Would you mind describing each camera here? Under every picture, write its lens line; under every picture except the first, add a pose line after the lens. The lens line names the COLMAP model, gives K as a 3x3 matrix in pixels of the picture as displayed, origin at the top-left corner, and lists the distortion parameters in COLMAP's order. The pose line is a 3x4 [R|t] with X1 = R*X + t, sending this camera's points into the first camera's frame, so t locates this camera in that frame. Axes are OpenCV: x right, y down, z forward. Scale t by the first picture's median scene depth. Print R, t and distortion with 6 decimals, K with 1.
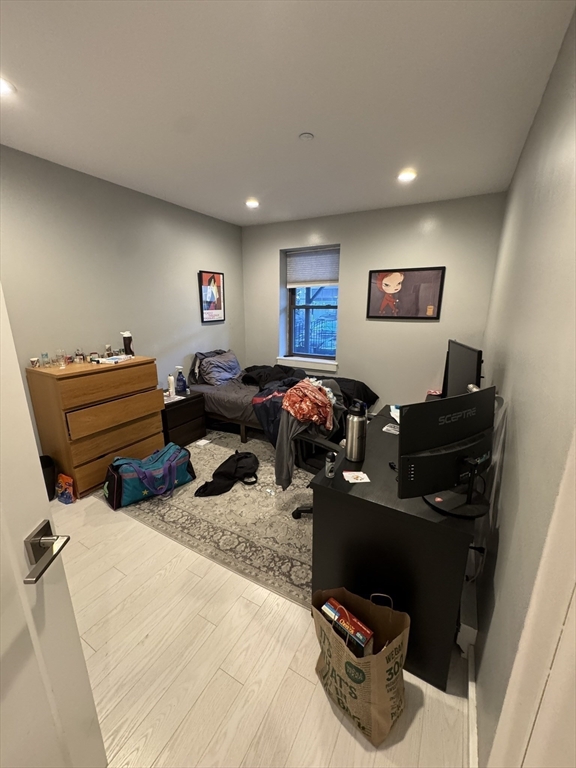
lens RADIAL K [[306.5, 0, 287.0], [0, 306.5, 383.3], [0, 0, 1]] dist [-0.002404, -0.000265]
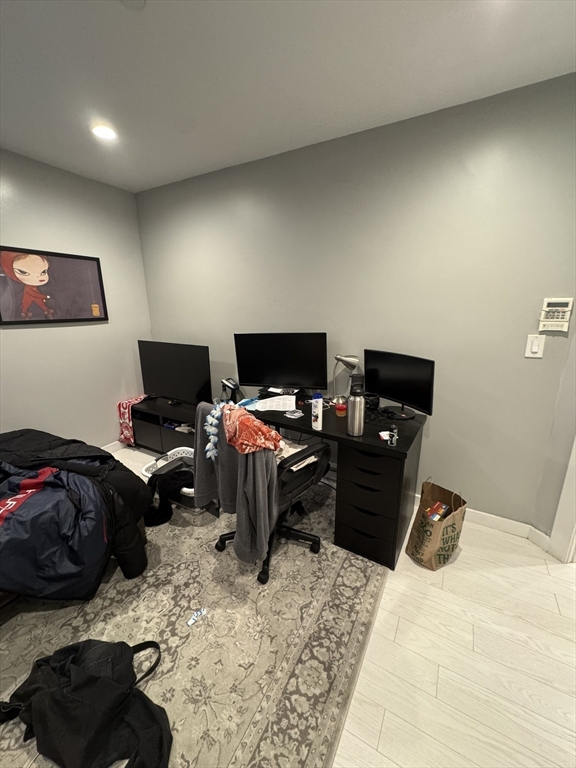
lens RADIAL K [[306.5, 0, 287.3], [0, 306.5, 382.9], [0, 0, 1]] dist [-0.002404, -0.000265]
pose [[-0.002473, -0.248285, 0.968684, -0.527075], [0.252540, 0.937133, 0.240843, -0.171204], [-0.967583, 0.245227, 0.060384, 0.703445]]
